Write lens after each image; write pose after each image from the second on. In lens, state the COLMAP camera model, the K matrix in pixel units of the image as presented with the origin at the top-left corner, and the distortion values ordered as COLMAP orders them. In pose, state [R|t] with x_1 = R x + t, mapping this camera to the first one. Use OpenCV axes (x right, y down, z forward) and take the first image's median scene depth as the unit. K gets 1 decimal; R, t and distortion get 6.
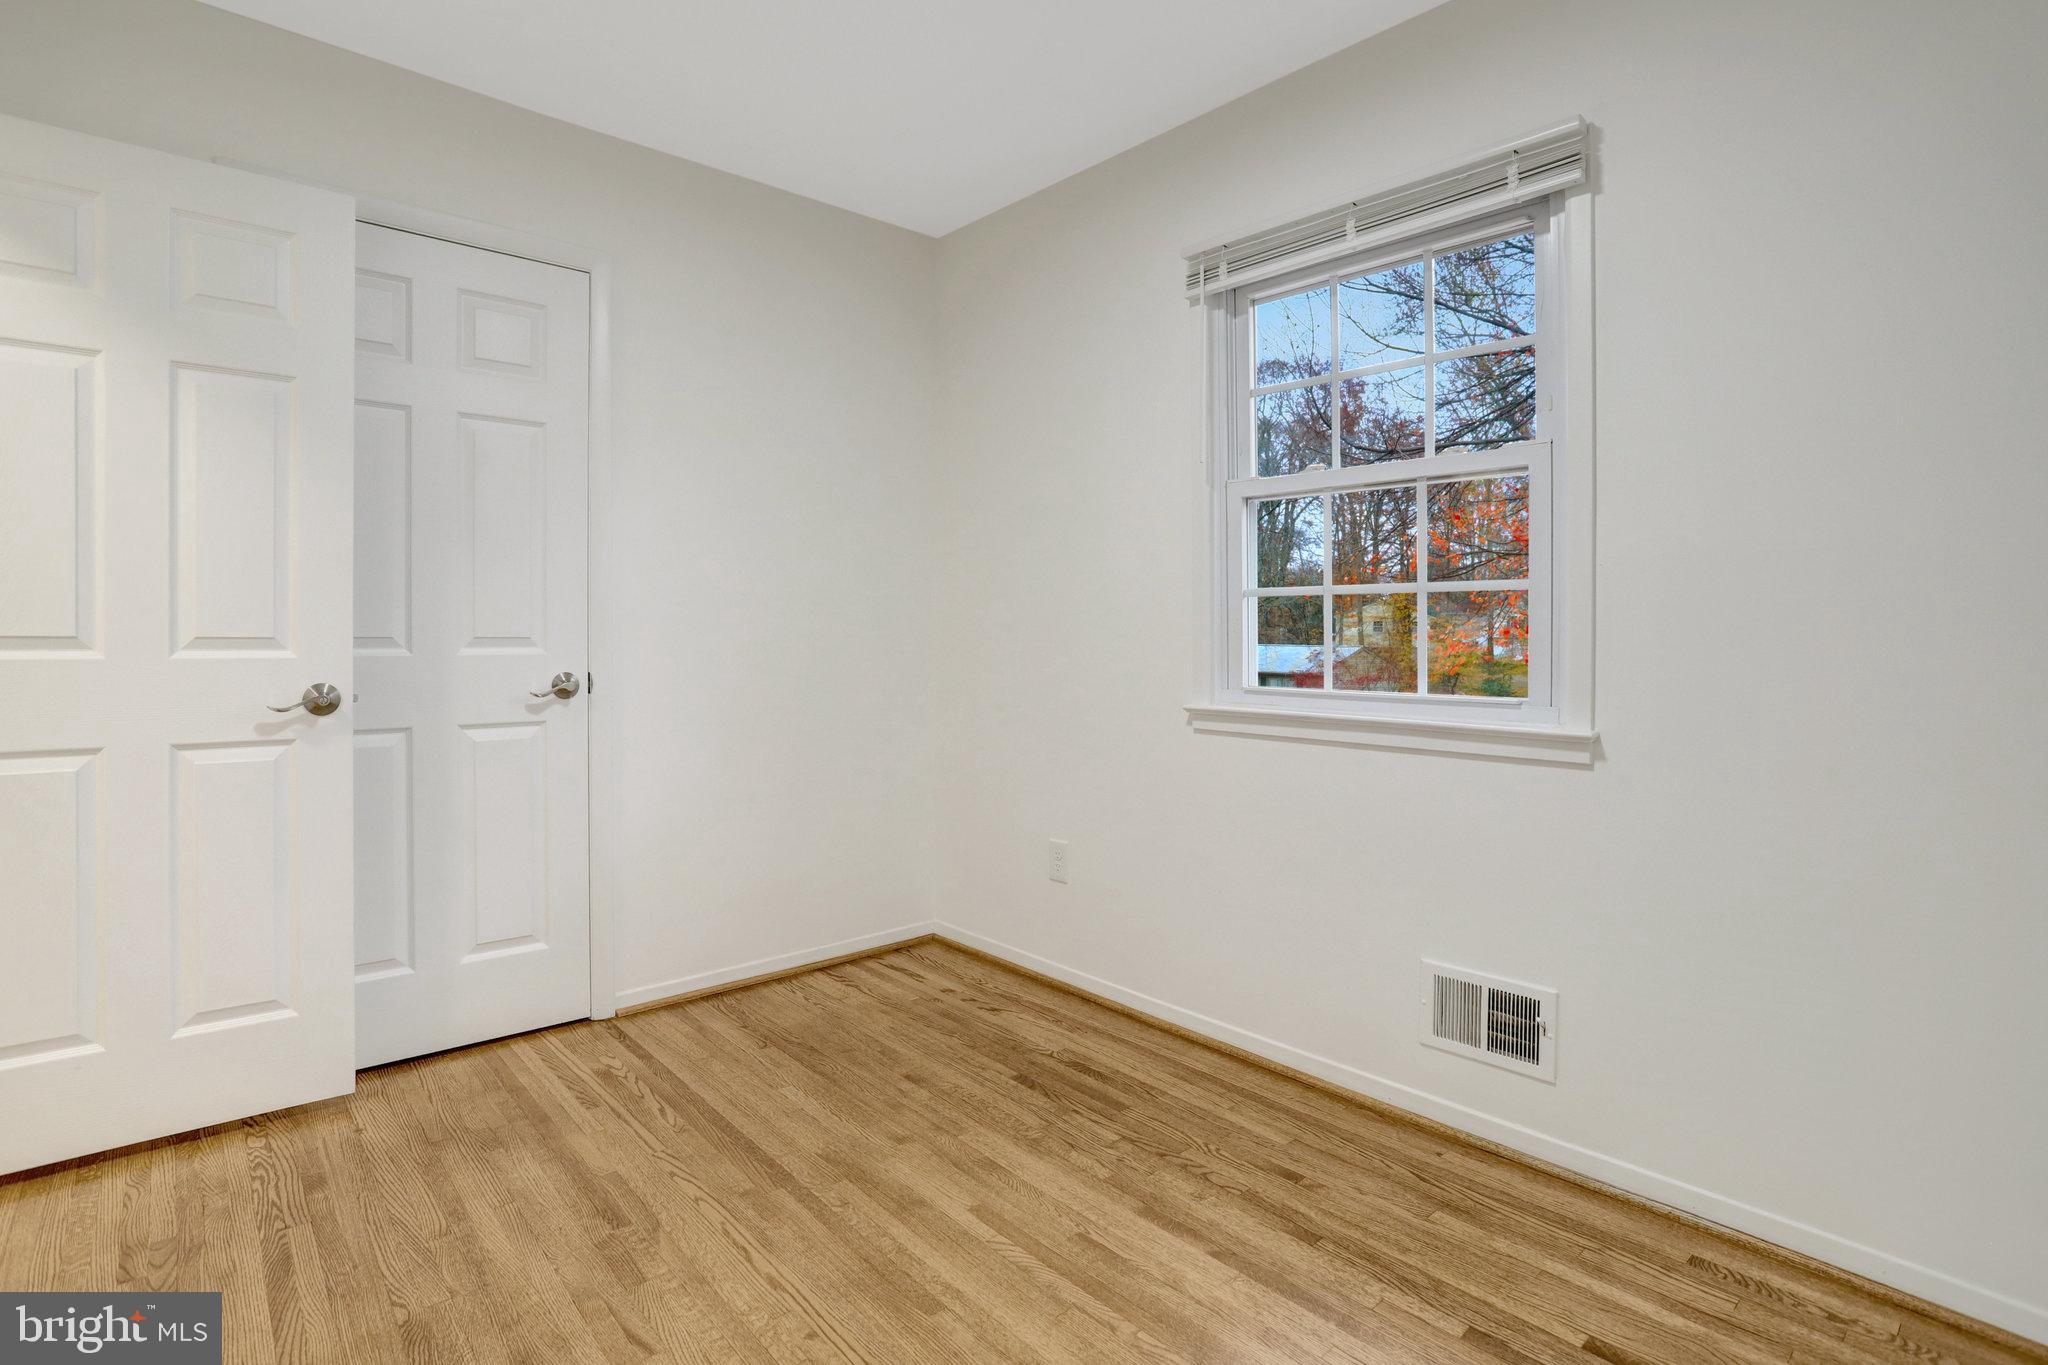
lens RADIAL K [[1015.9, 0, 1029.6], [0, 1015.9, 646.7], [0, 0, 1]] dist [-0.052308, 0.020478]
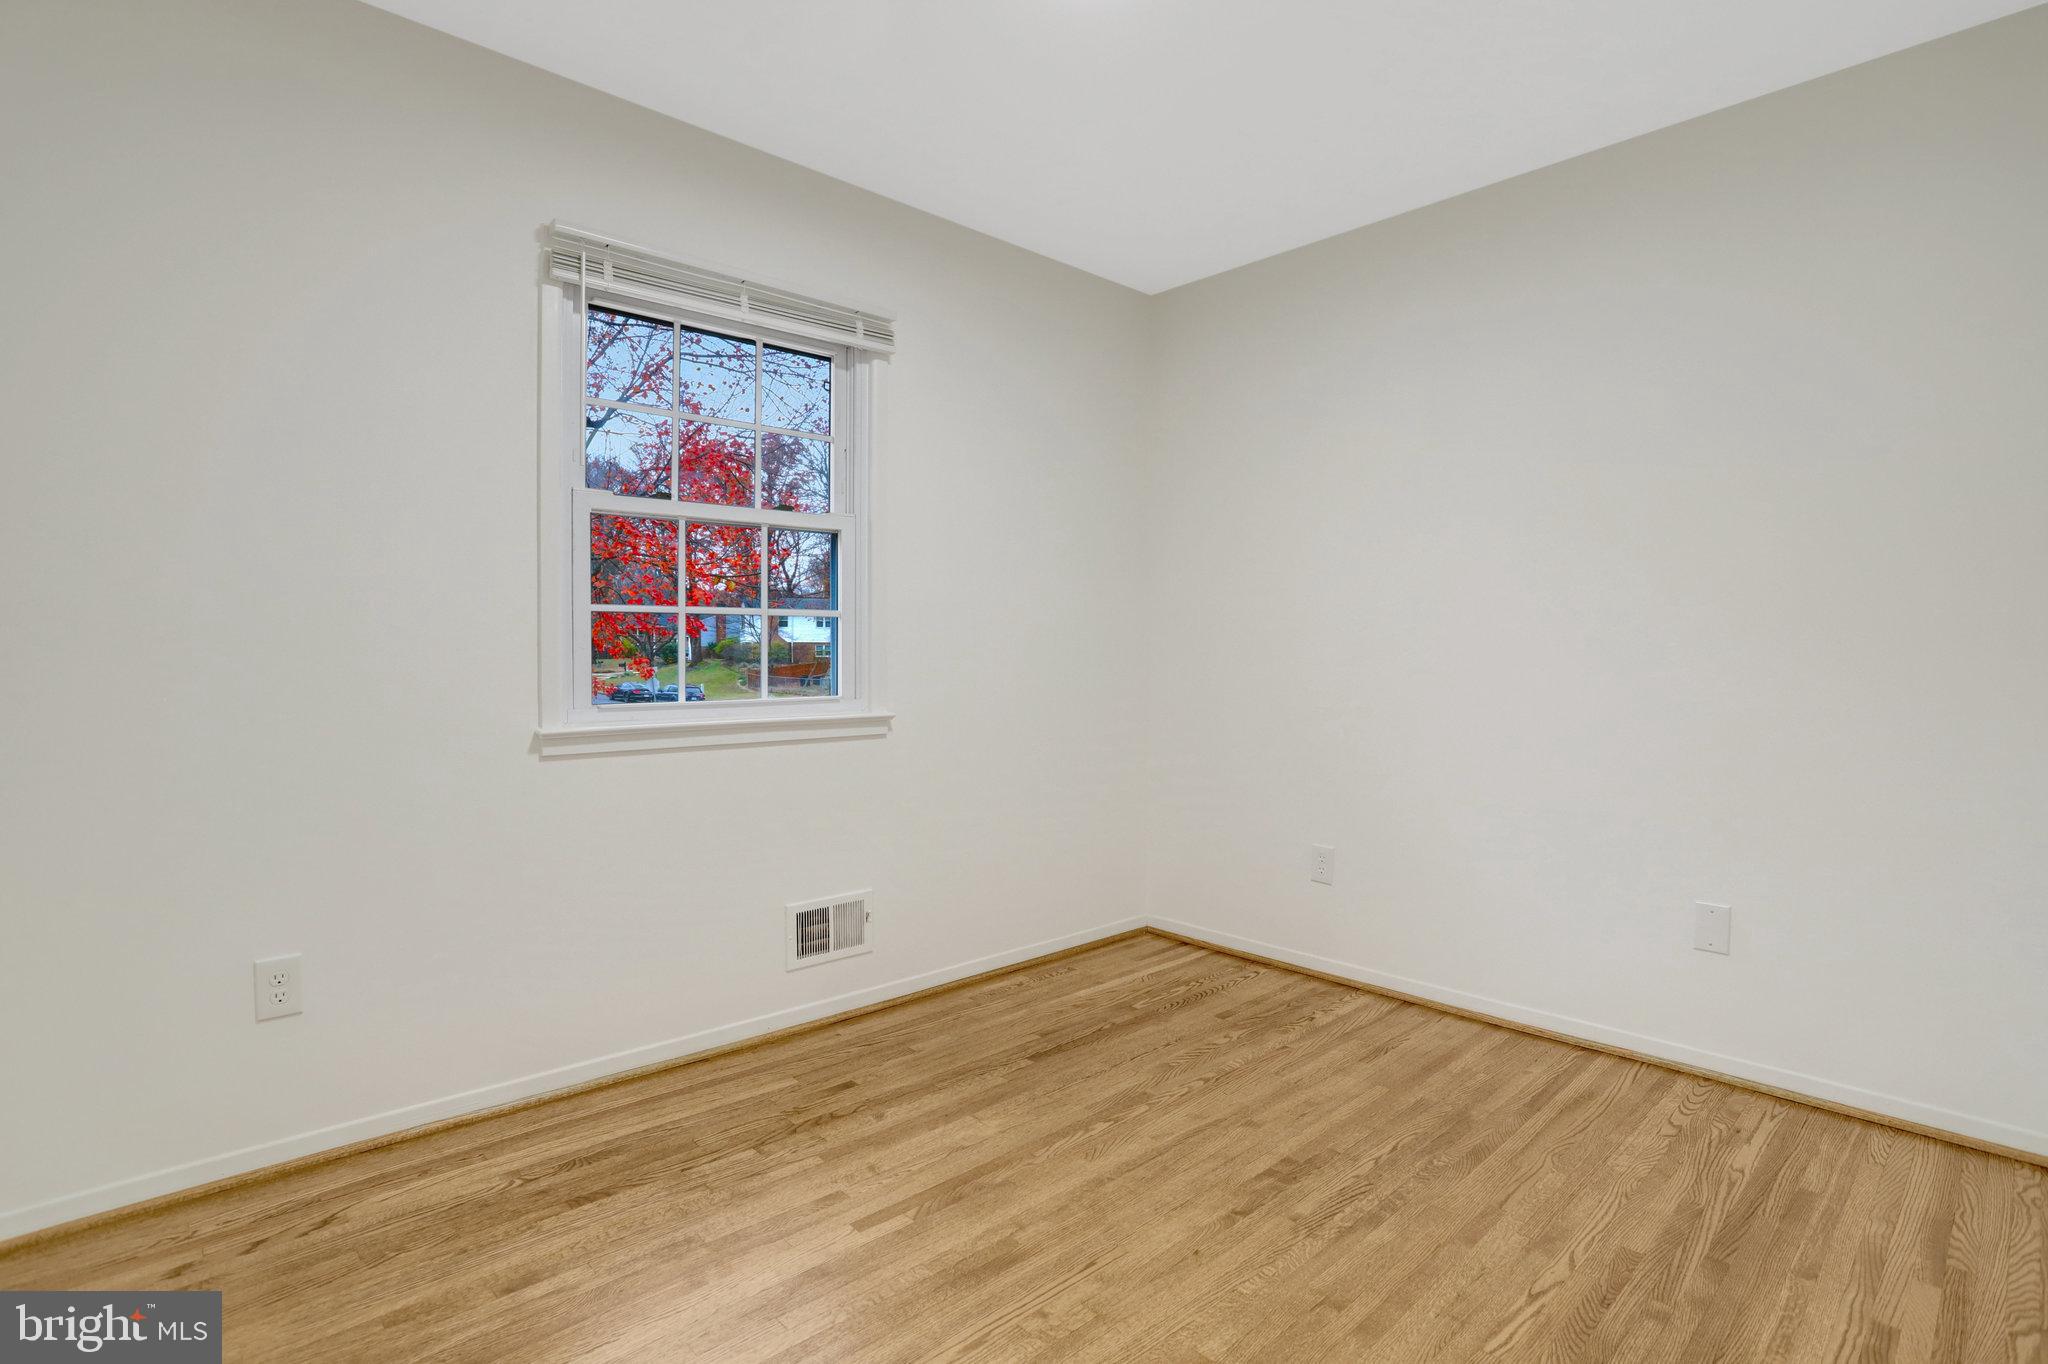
lens RADIAL K [[1015.9, 0, 1029.6], [0, 1015.9, 646.2], [0, 0, 1]] dist [-0.052308, 0.020478]
pose [[-0.030135, -0.002332, 0.999543, -0.857287], [0.006367, 0.999977, 0.002525, -0.018063], [-0.999526, 0.006440, -0.030120, 0.692297]]
